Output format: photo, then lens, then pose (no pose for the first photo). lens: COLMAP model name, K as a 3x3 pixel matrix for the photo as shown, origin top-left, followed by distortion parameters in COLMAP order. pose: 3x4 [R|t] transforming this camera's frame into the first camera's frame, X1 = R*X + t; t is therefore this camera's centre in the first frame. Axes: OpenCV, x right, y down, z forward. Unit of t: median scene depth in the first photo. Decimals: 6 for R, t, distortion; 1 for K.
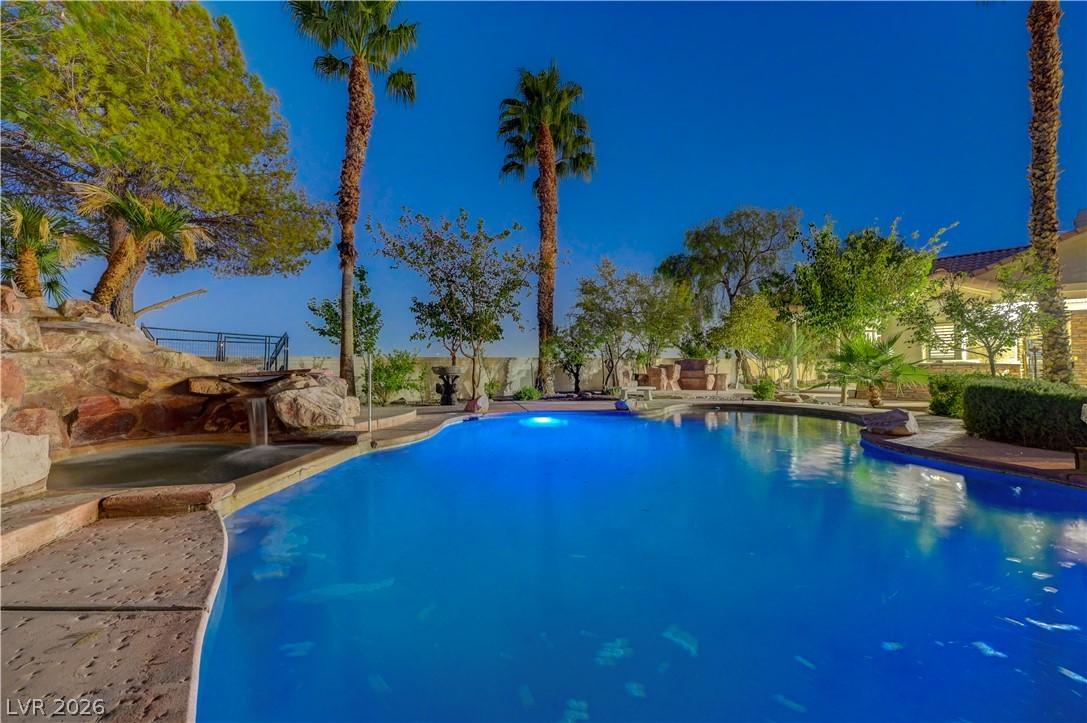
lens RADIAL K [[430.2, 0, 553.2], [0, 430.2, 361.4], [0, 0, 1]] dist [0.001941, -0.000209]
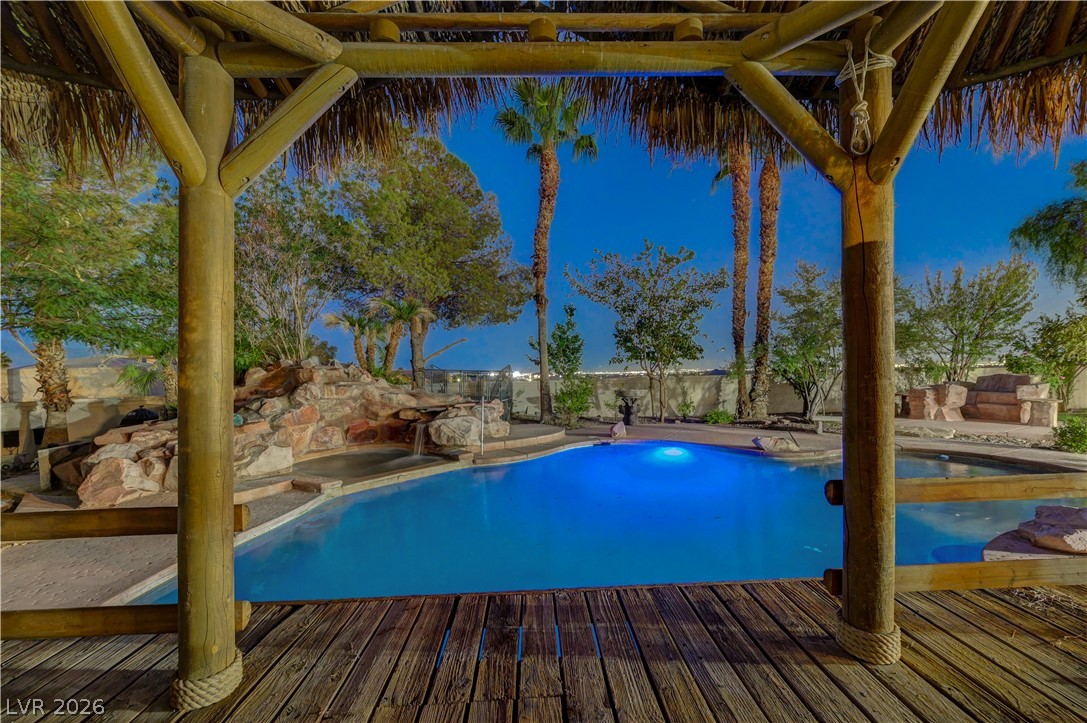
lens RADIAL K [[430.2, 0, 552.5], [0, 430.2, 372.4], [0, 0, 1]] dist [0.001941, -0.000209]
pose [[0.771171, -0.008898, -0.636566, 0.651660], [0.022393, 0.999663, 0.013155, -0.108550], [0.636234, -0.024399, 0.771110, 0.074223]]
